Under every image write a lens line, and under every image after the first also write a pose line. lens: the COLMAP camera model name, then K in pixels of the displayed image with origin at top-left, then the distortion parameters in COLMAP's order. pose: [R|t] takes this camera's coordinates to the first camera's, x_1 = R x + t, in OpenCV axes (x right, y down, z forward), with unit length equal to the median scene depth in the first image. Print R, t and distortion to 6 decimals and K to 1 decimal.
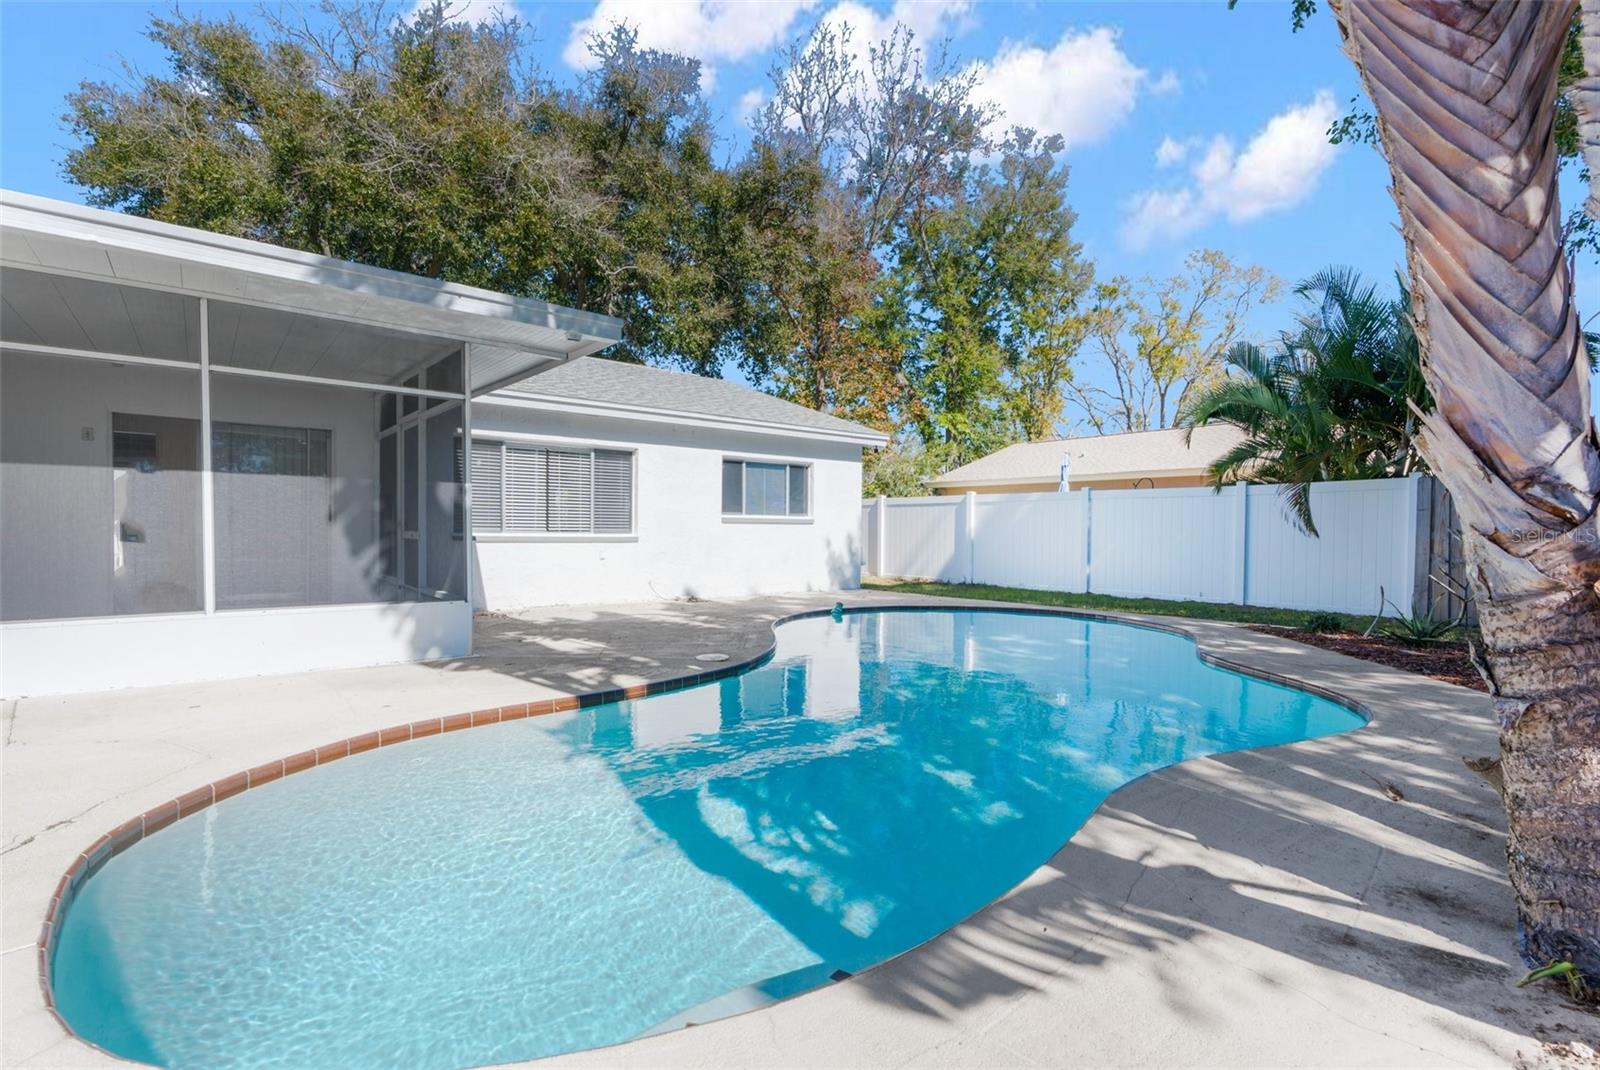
lens RADIAL K [[748.4, 0, 801.7], [0, 748.4, 541.7], [0, 0, 1]] dist [-0.001479, 0.000064]
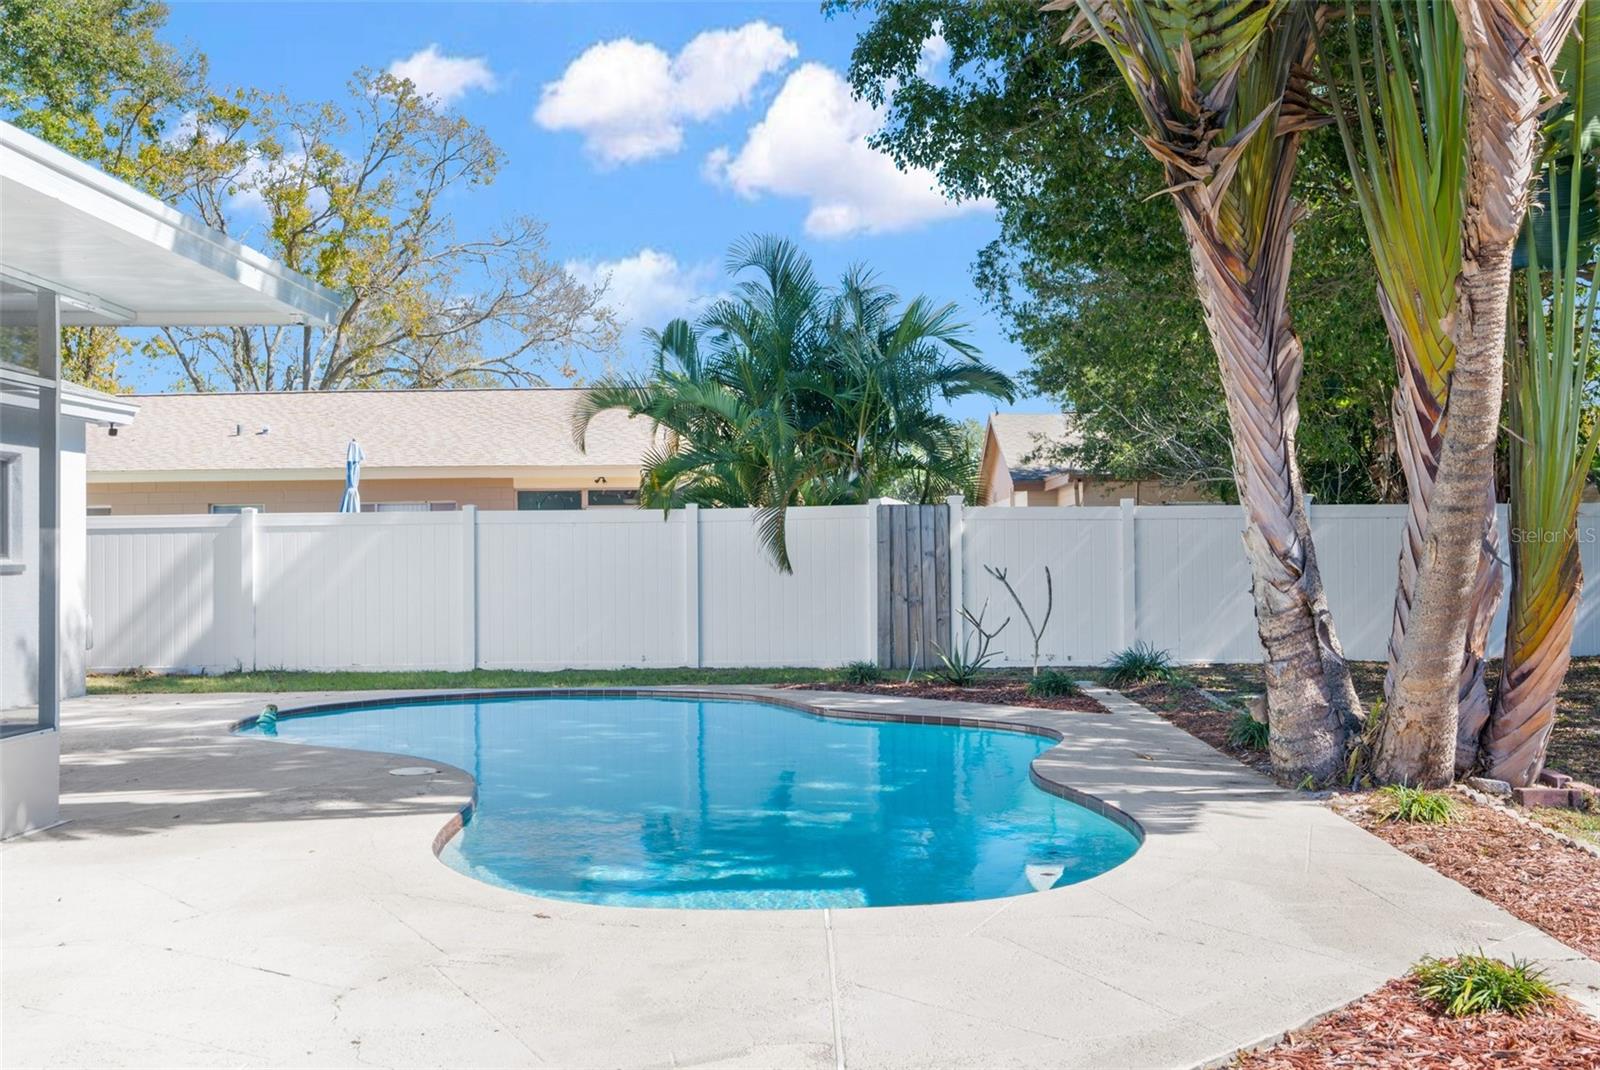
lens RADIAL K [[1611.0, 0, 800.0], [0, 1611.0, 535.0], [0, 0, 1]] dist [0.011711, 0.010139]
pose [[0.673400, -0.006057, 0.739254, -0.626399], [0.029503, 0.999390, -0.018686, -0.018214], [-0.738689, 0.034394, 0.673168, -0.199572]]
